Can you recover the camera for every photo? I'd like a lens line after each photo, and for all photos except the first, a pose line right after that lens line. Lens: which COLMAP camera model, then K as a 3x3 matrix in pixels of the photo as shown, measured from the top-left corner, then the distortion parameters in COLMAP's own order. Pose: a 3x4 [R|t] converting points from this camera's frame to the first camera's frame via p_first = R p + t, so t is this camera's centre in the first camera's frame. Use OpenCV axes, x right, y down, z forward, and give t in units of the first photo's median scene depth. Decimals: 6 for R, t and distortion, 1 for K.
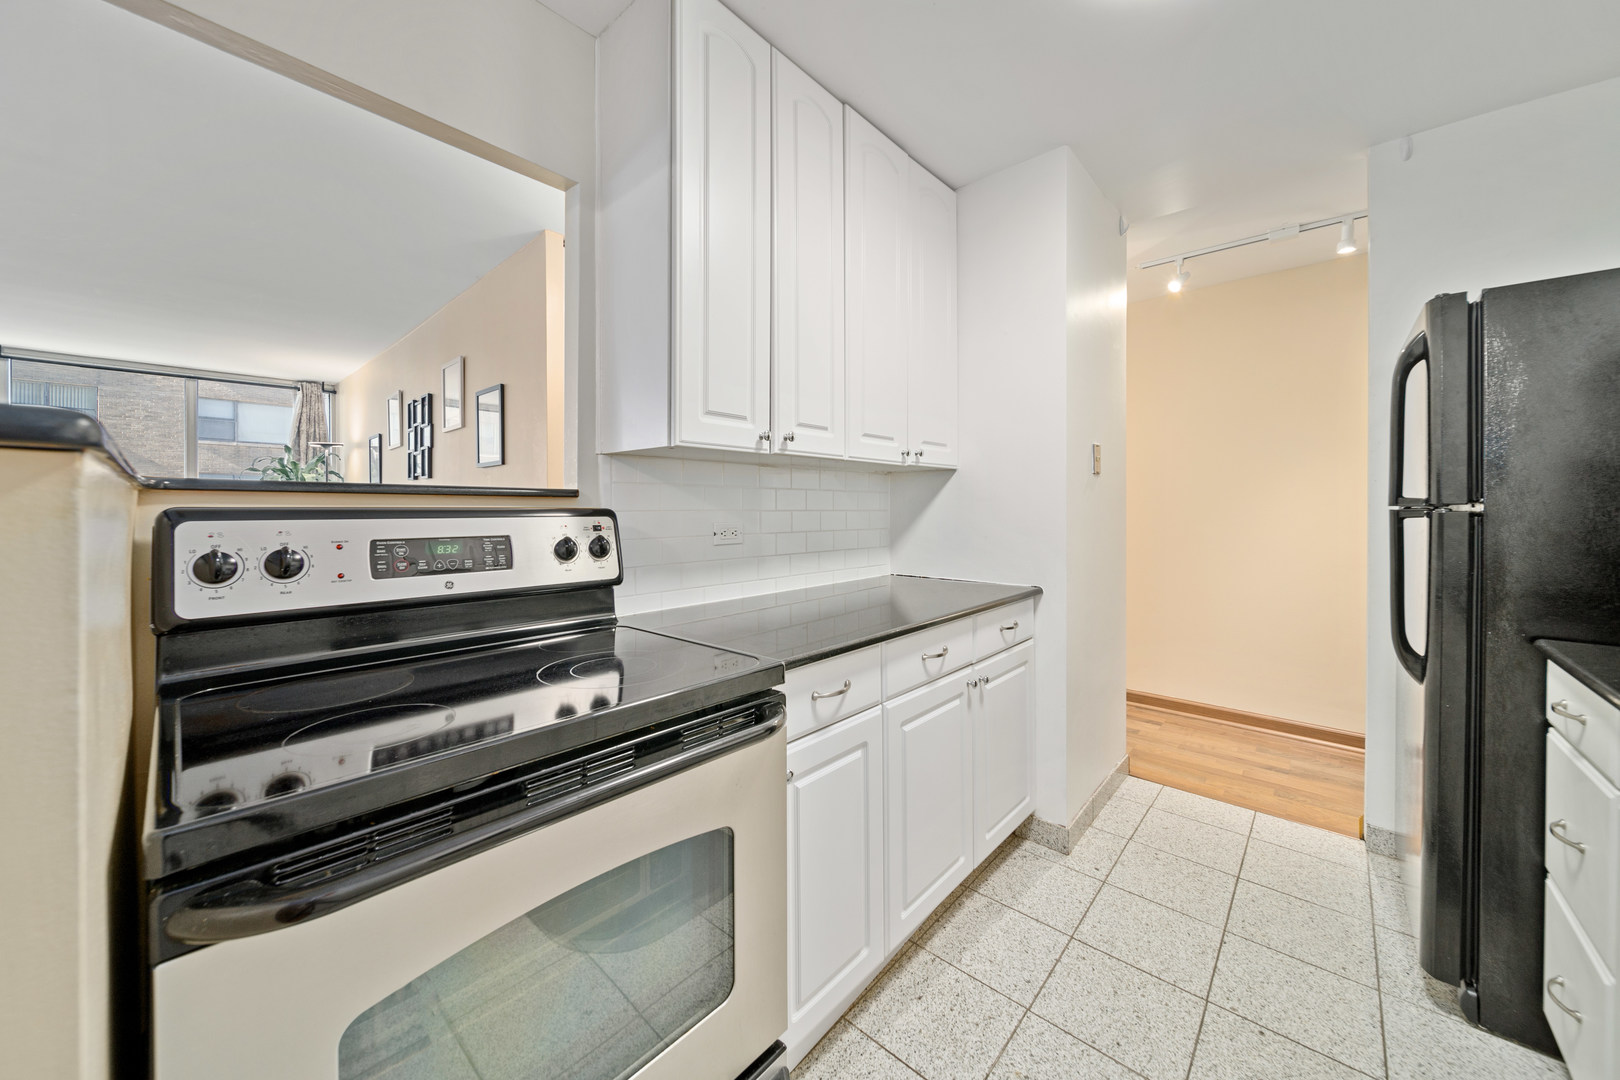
lens RADIAL K [[583.8, 0, 806.6], [0, 583.8, 507.2], [0, 0, 1]] dist [0.000493, -0.000023]
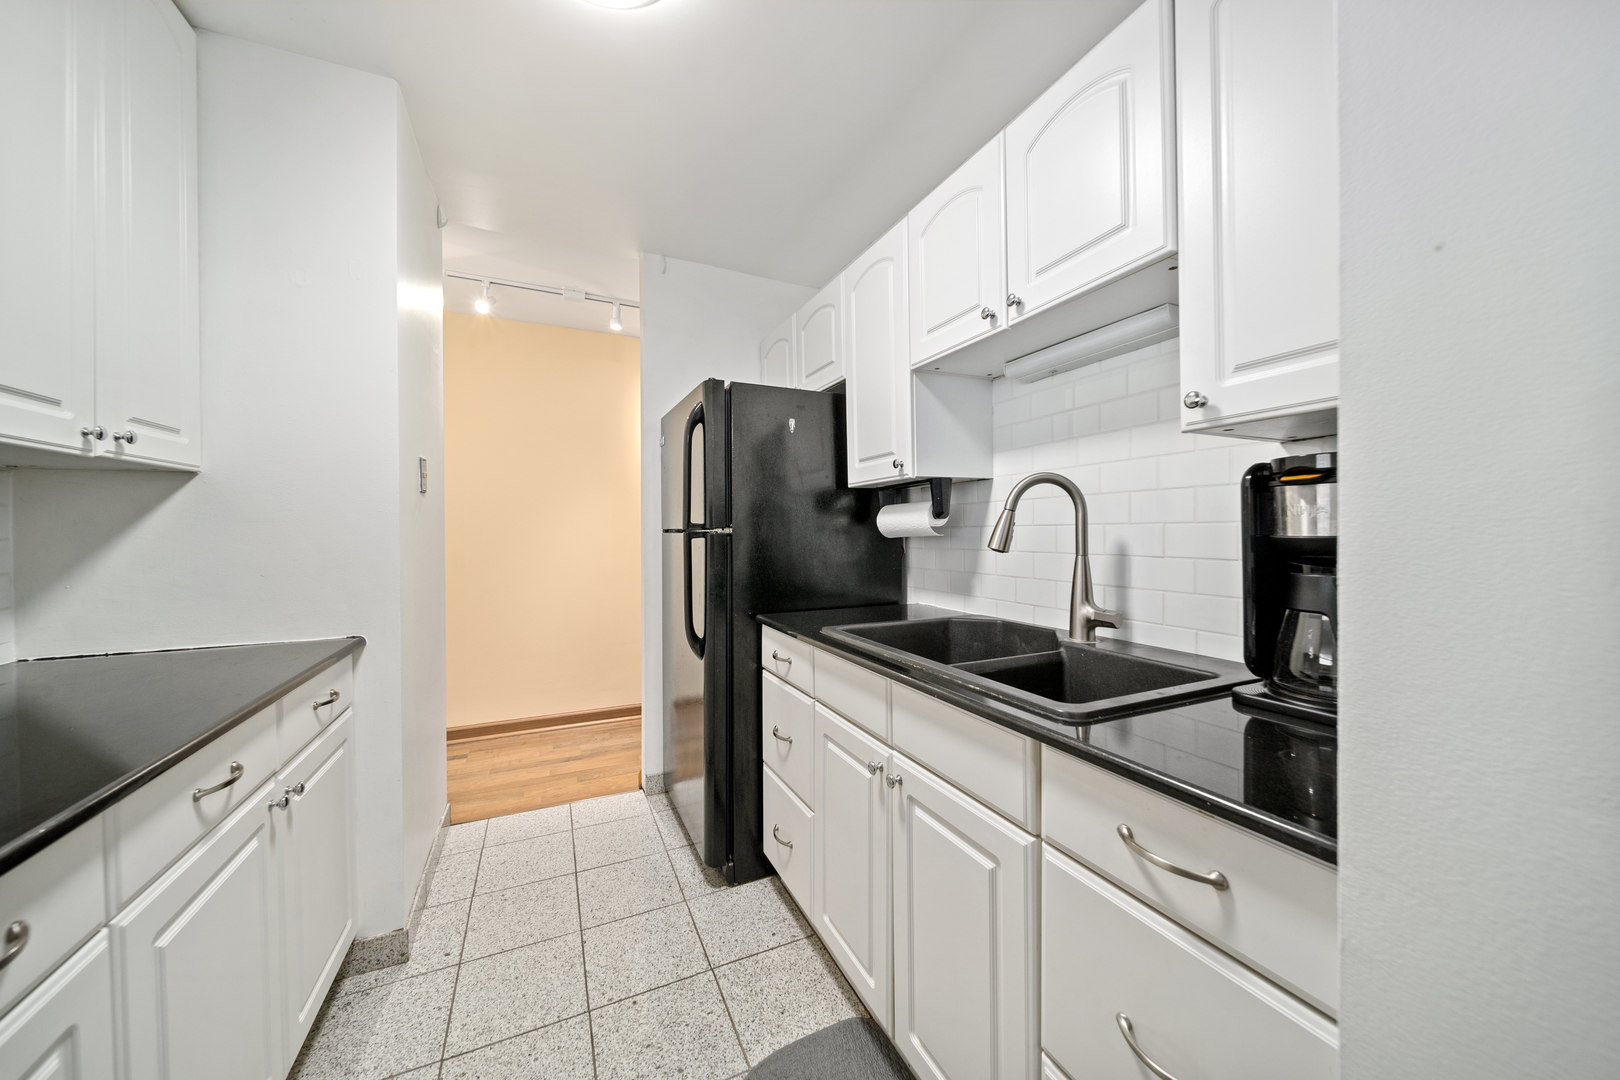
lens RADIAL K [[568.2, 0, 810.4], [0, 568.2, 531.0], [0, 0, 1]] dist [0.000376, -0.002268]
pose [[0.390639, -0.003710, 0.920537, -0.053900], [0.003970, 0.999989, 0.002345, -0.000152], [-0.920535, 0.002739, 0.390649, 0.173030]]
